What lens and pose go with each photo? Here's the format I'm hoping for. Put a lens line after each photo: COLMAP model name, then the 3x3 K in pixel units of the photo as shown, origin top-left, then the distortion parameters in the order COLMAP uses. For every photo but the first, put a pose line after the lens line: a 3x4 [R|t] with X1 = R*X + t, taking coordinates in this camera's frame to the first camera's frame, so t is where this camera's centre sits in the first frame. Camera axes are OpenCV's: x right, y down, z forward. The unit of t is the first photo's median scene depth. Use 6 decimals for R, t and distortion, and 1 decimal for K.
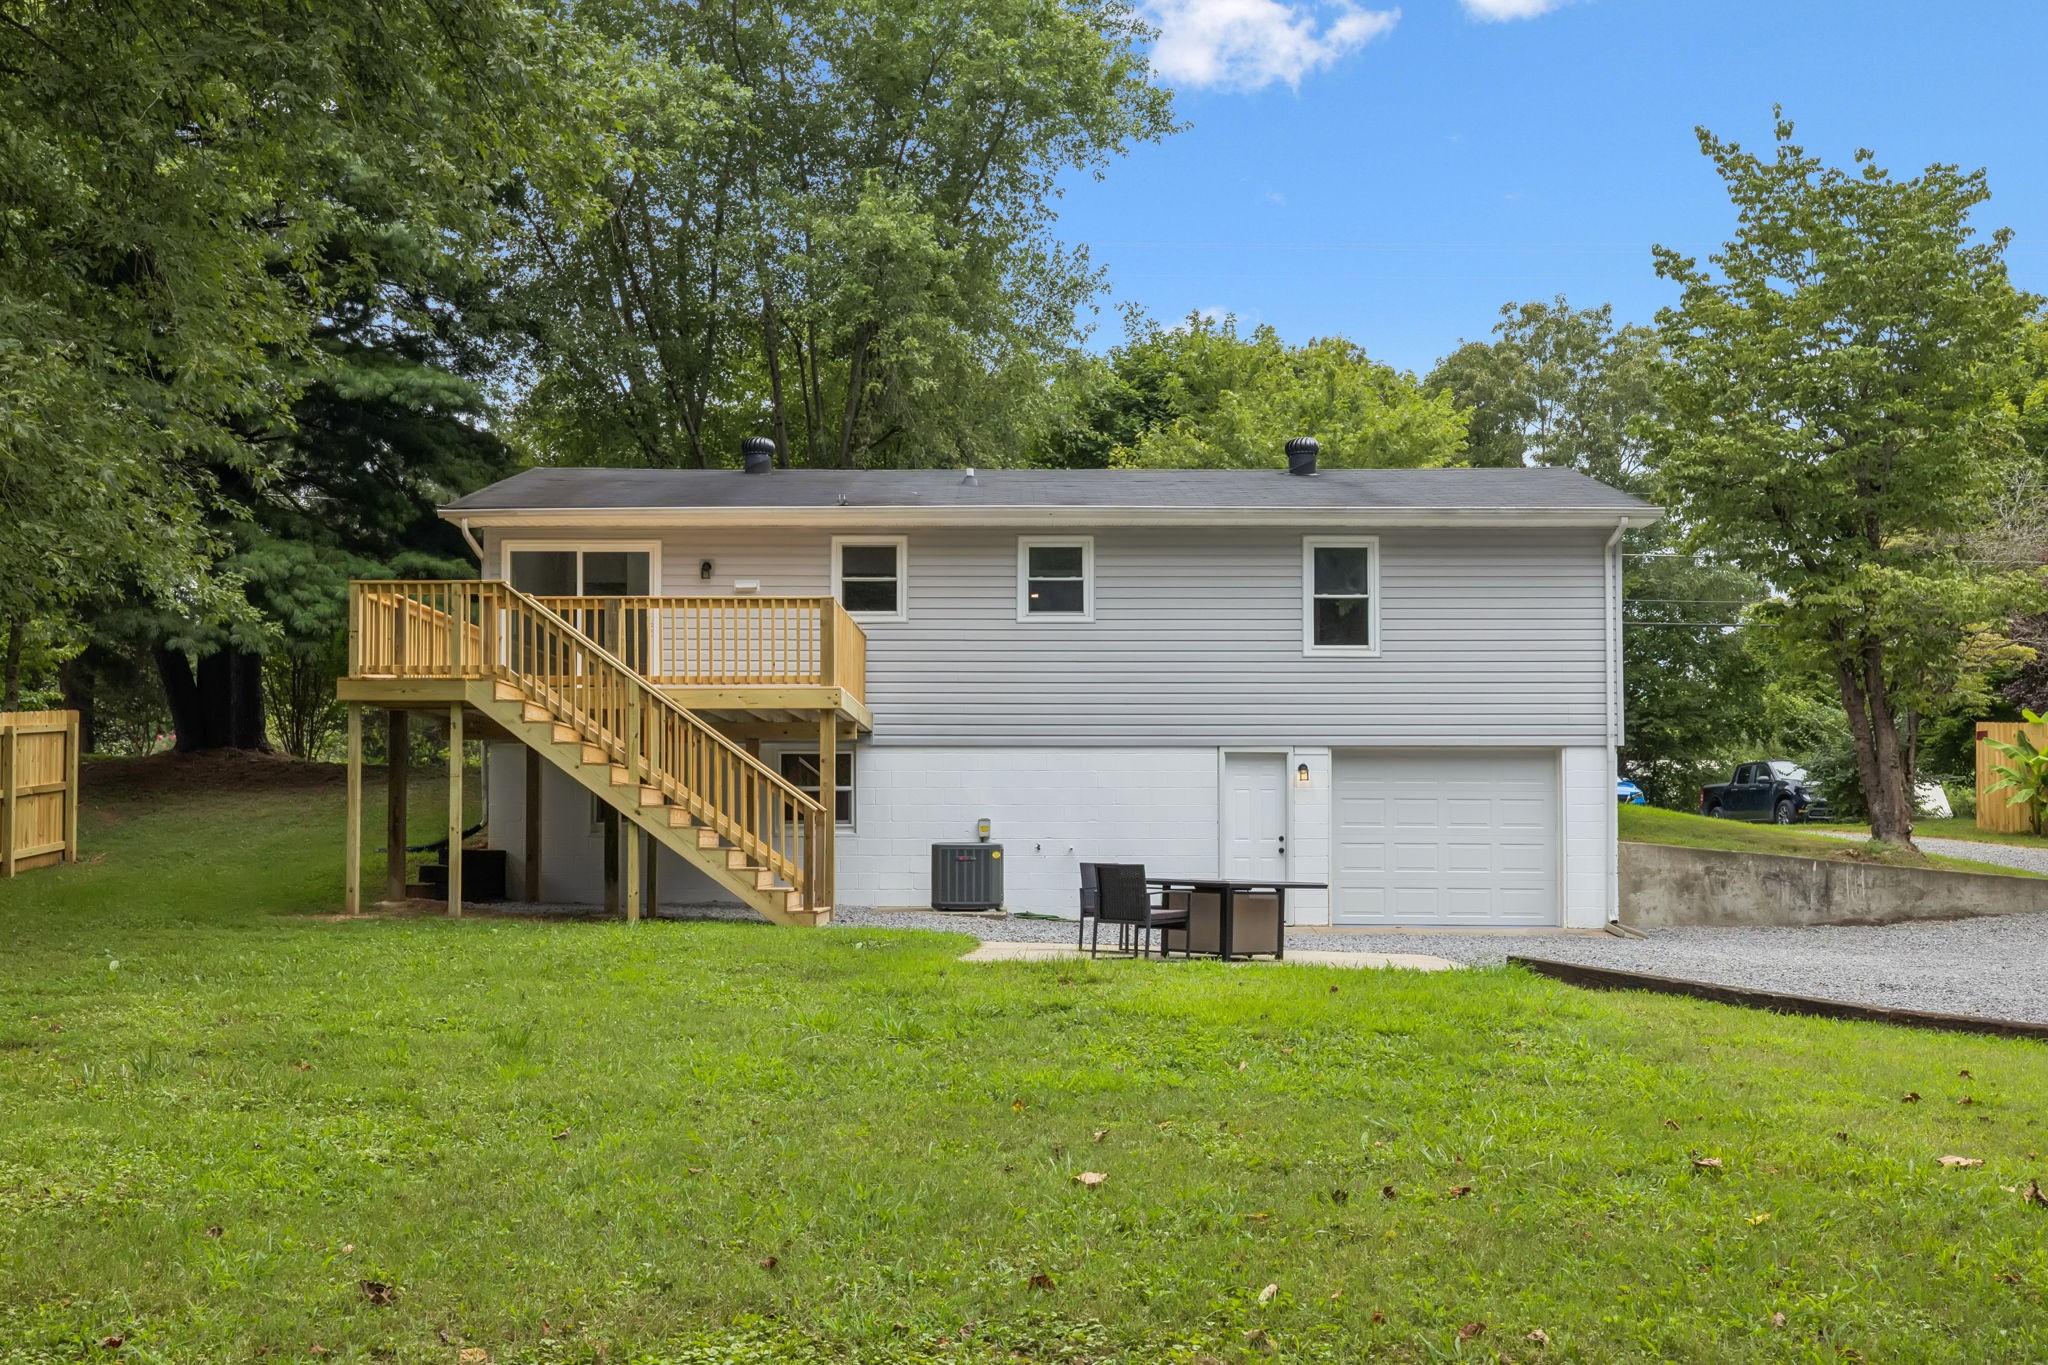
lens RADIAL K [[1923.0, 0, 1002.1], [0, 1923.0, 777.7], [0, 0, 1]] dist [0.000719, -0.001817]
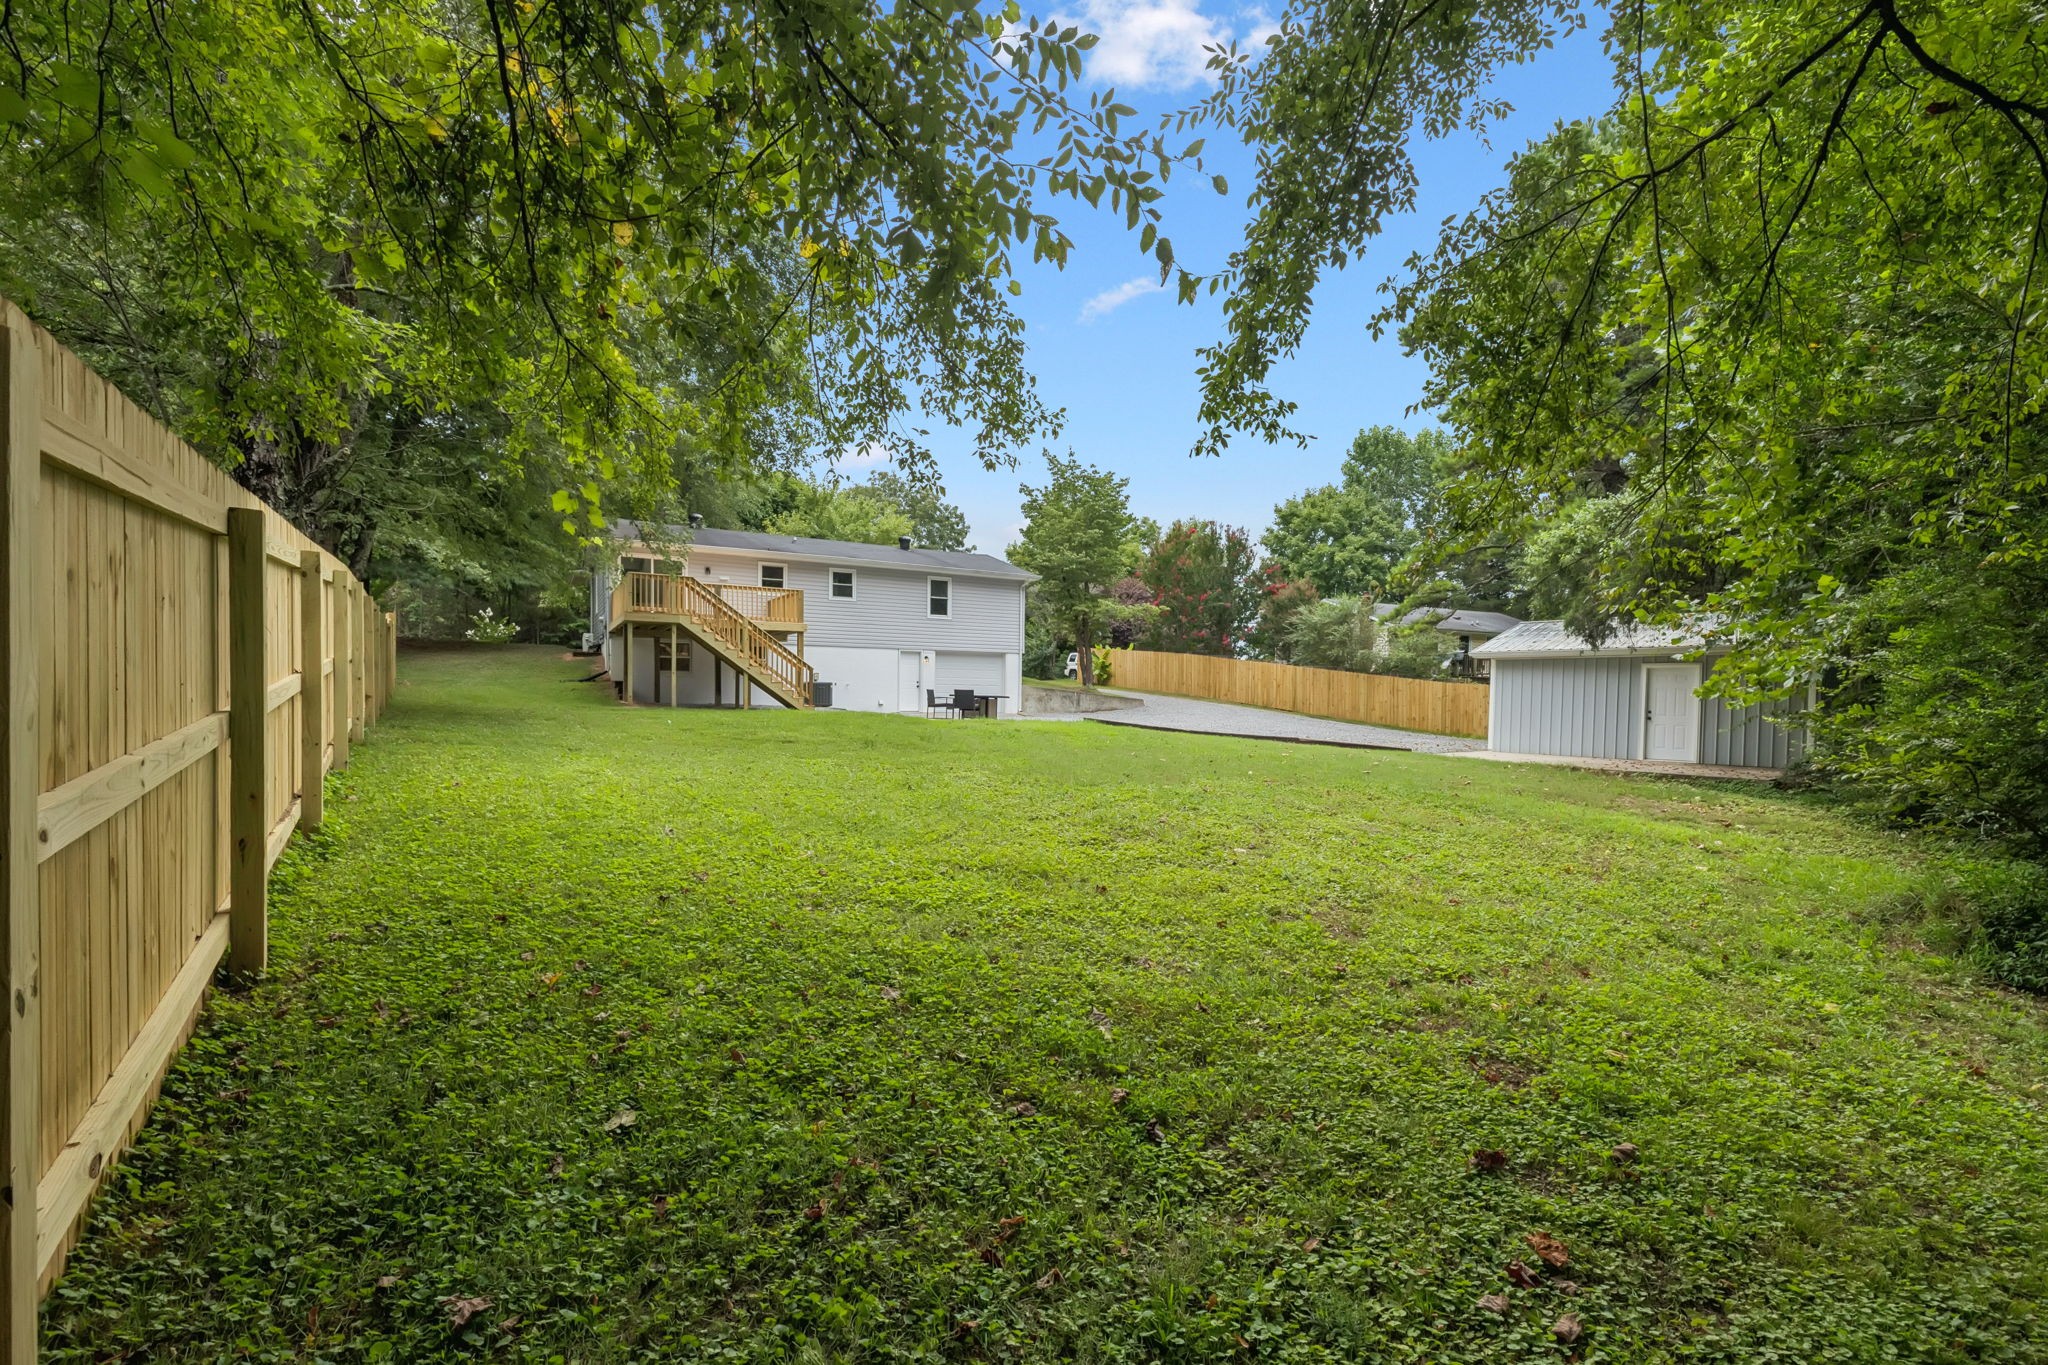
lens RADIAL K [[839.1, 0, 1004.0], [0, 839.1, 703.9], [0, 0, 1]] dist [-0.001162, -0.000212]
pose [[0.873333, 0.001841, 0.487120, -0.347062], [-0.028585, 0.998463, 0.047474, 0.001192], [-0.486284, -0.055385, 0.872044, -0.141718]]
